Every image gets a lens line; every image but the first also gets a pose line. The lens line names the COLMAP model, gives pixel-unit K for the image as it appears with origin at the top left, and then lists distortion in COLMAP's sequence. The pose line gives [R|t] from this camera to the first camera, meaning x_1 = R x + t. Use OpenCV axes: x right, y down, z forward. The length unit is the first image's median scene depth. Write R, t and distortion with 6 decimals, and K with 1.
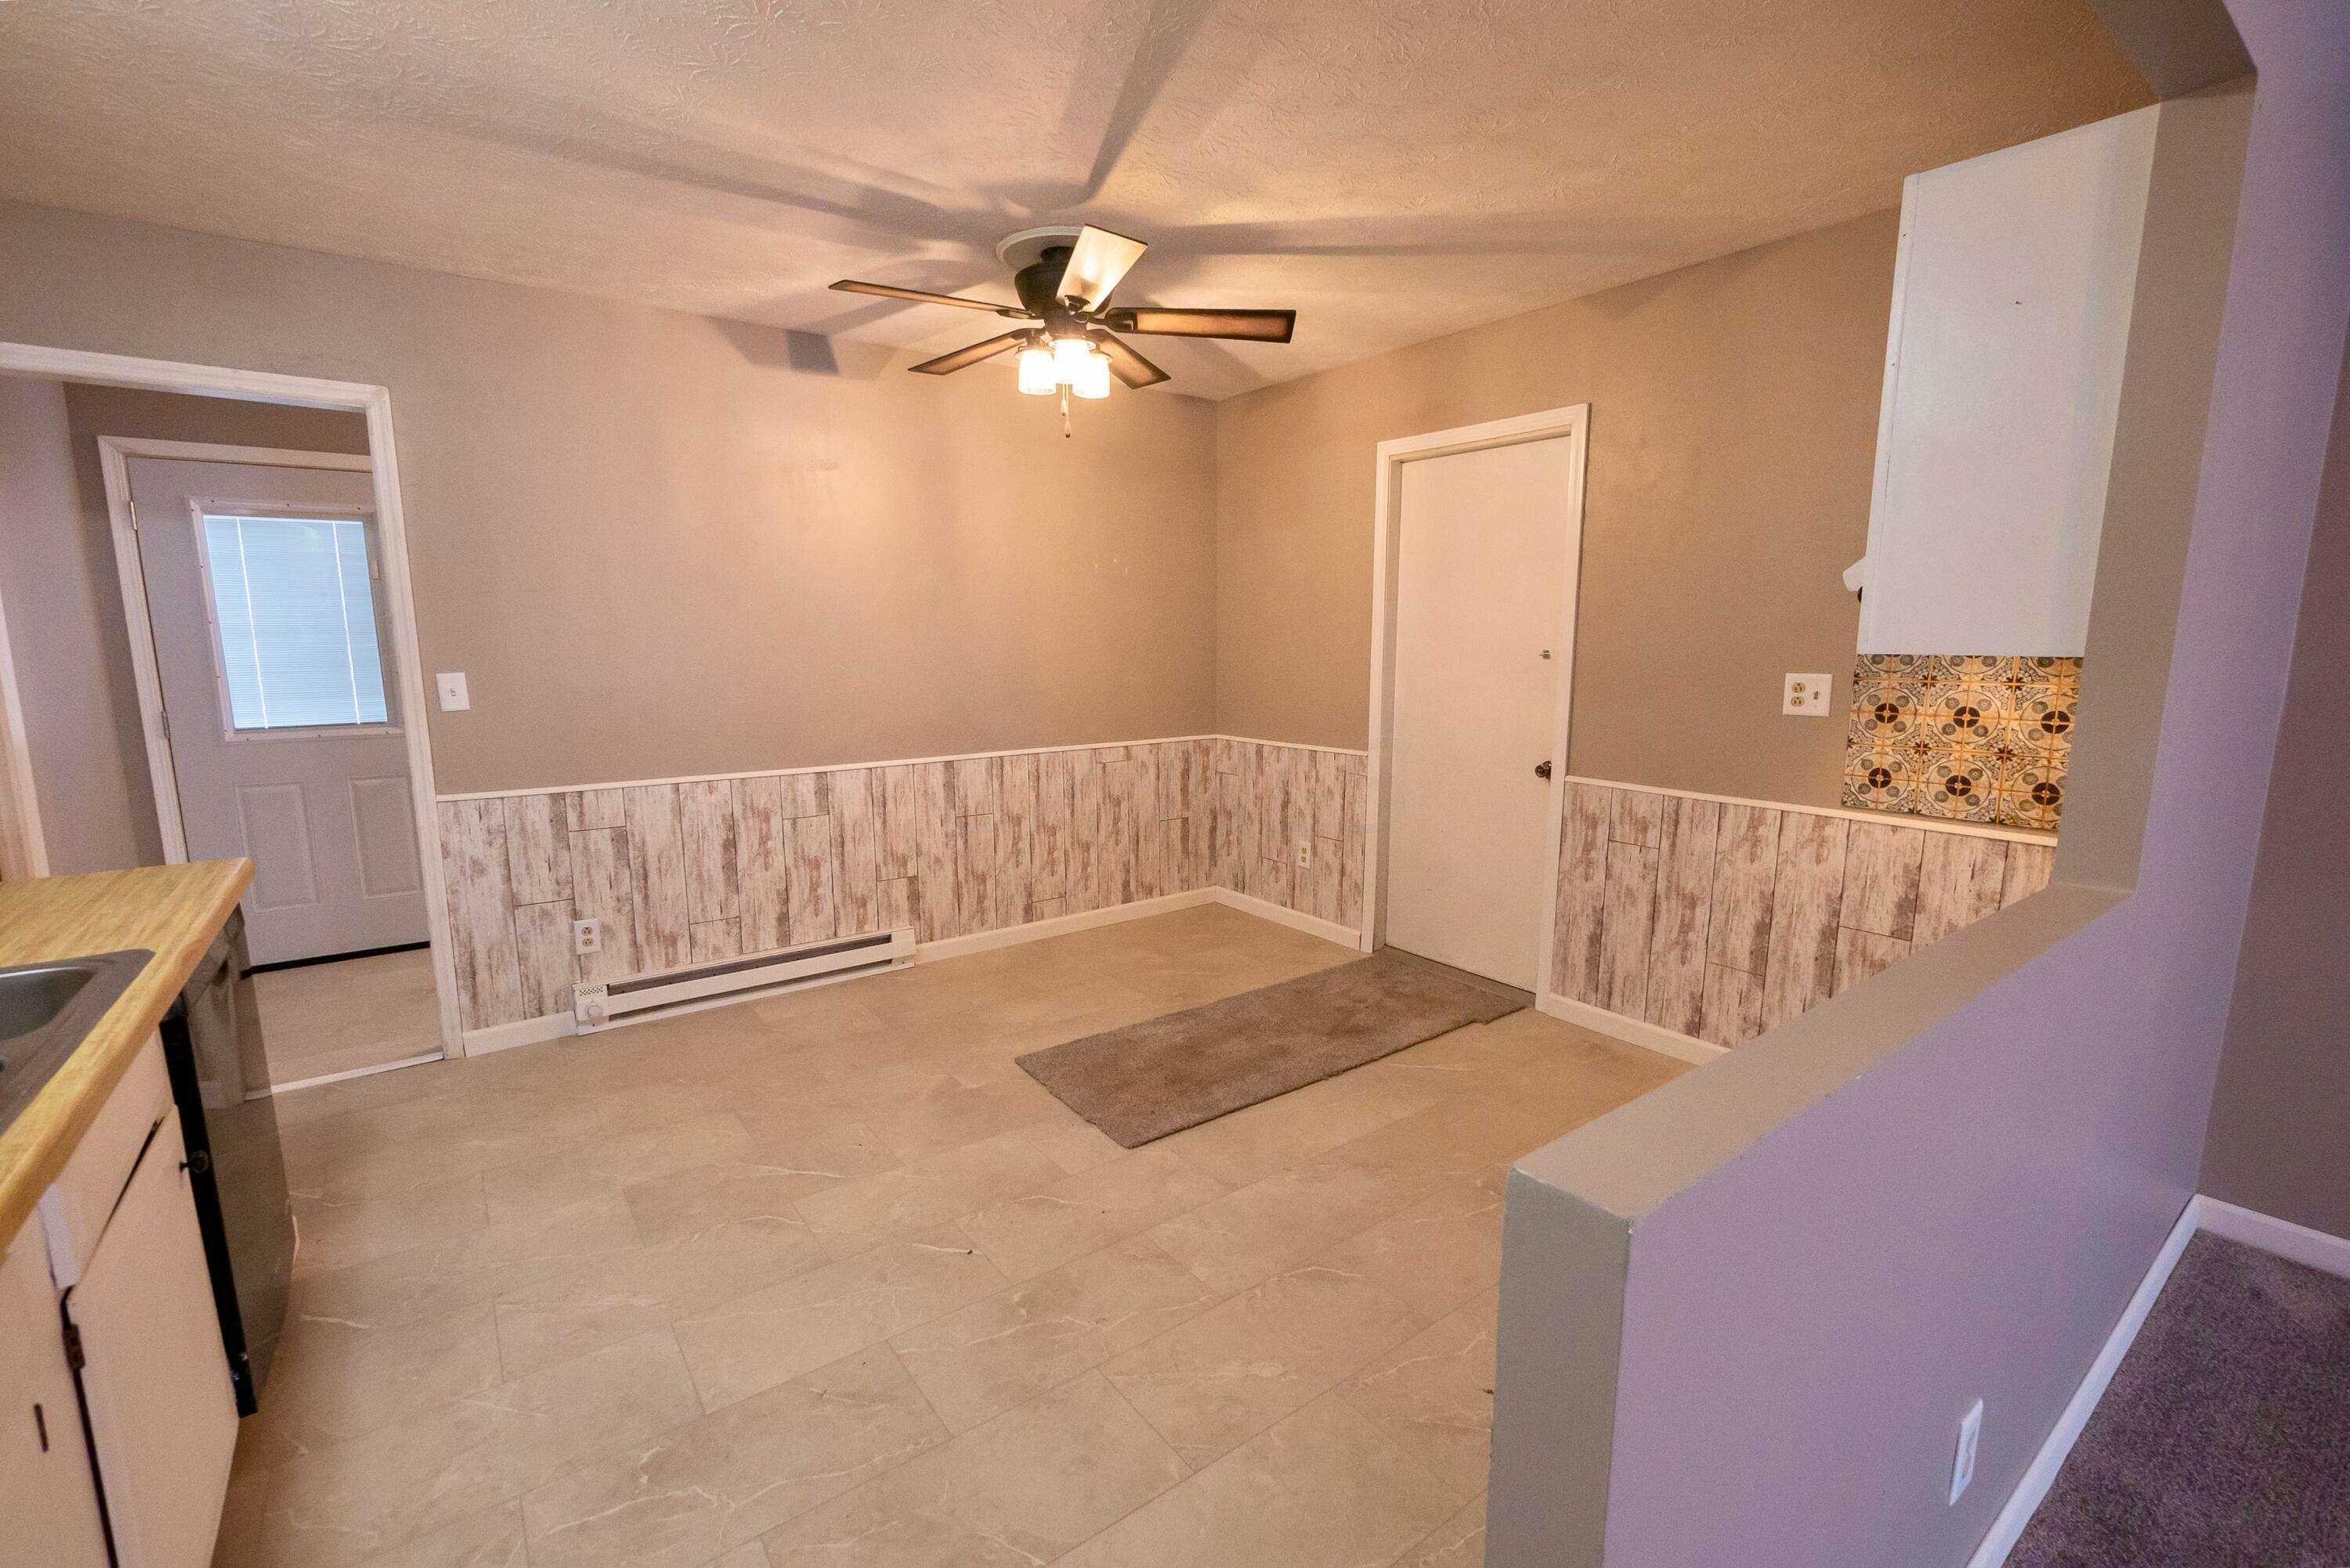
lens RADIAL K [[1013.1, 0, 1165.3], [0, 1013.1, 794.1], [0, 0, 1]] dist [-0.007051, 0.000197]
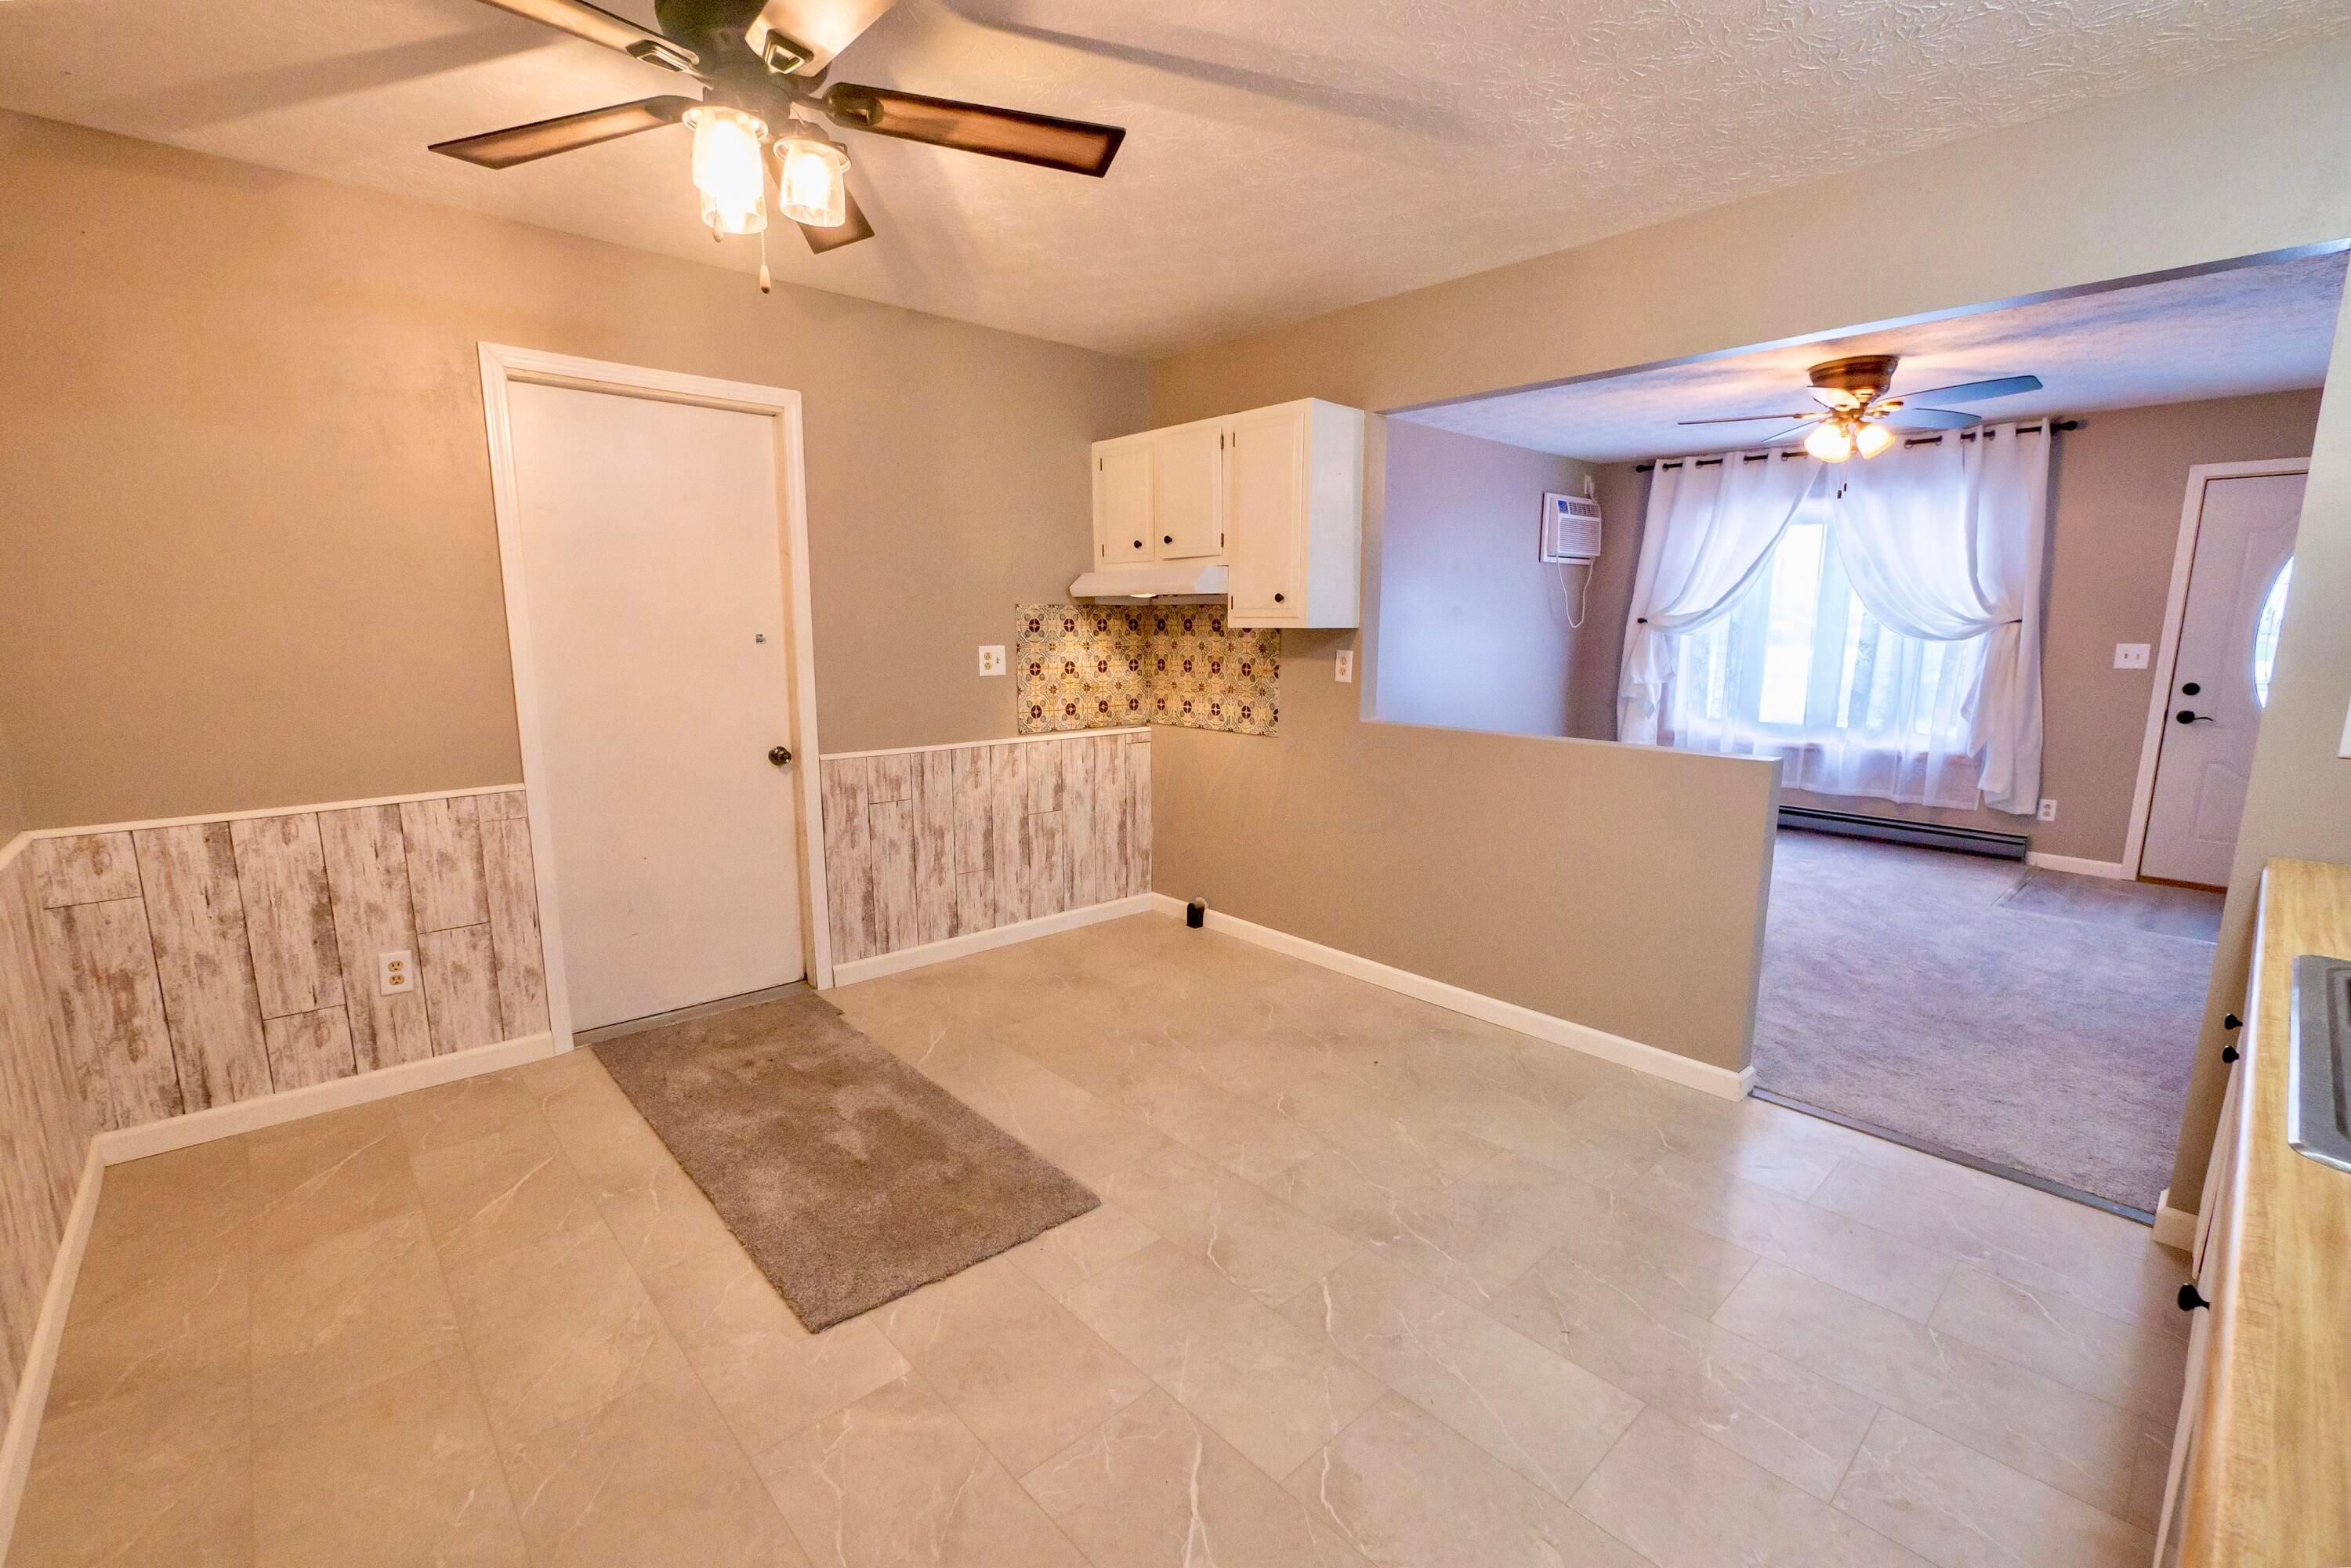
lens RADIAL K [[1013.6, 0, 1165.8], [0, 1013.6, 794.2], [0, 0, 1]] dist [-0.007051, 0.000197]
pose [[-0.099728, -0.171753, 0.980079, -0.653986], [0.153473, 0.970547, 0.185699, -0.117013], [-0.983108, 0.168935, -0.070432, 0.731797]]
